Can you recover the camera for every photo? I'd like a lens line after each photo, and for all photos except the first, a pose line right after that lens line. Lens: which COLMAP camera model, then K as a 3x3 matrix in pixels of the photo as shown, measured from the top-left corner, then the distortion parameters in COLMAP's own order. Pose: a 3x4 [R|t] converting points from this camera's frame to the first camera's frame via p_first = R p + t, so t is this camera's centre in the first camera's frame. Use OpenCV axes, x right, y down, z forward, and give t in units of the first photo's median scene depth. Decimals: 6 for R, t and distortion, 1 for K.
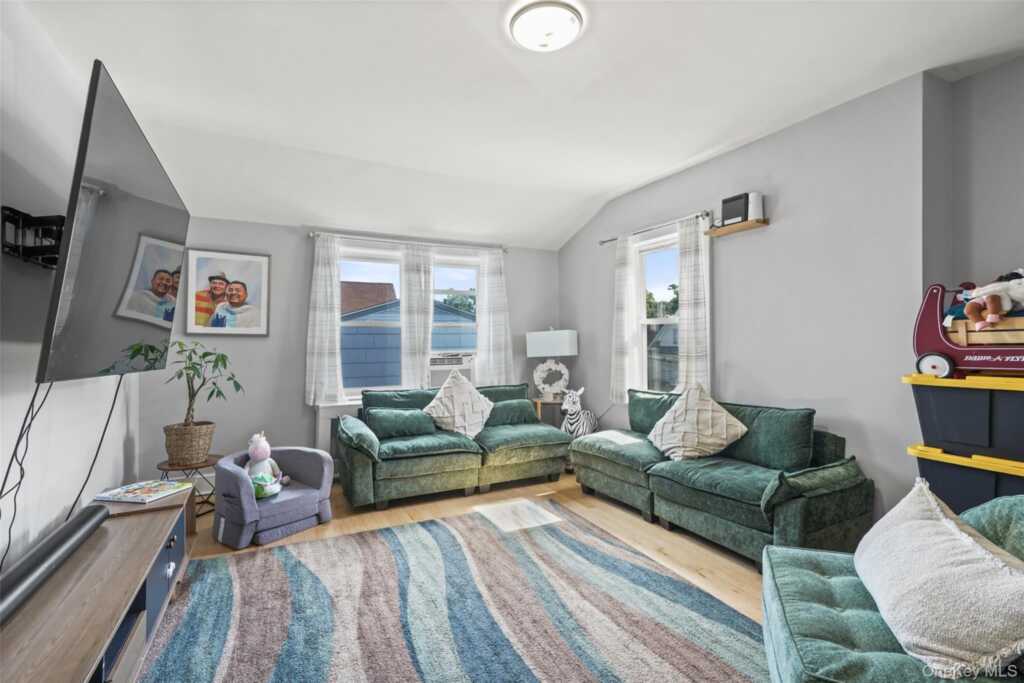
lens RADIAL K [[462.2, 0, 498.4], [0, 462.2, 338.0], [0, 0, 1]] dist [0.002084, 0.000430]
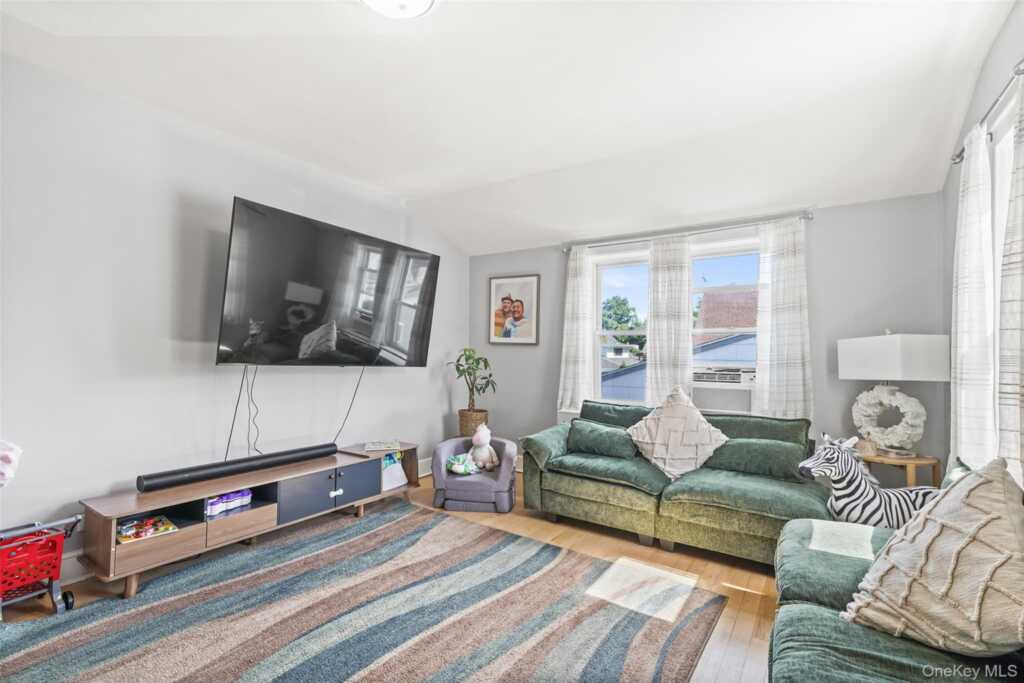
lens RADIAL K [[460.8, 0, 506.8], [0, 460.8, 344.7], [0, 0, 1]] dist [0.001087, 0.009071]
pose [[0.496590, -0.000524, -0.867985, 0.524755], [-0.008477, 0.999949, -0.005454, 0.002979], [0.867944, 0.010066, 0.496560, 0.411570]]
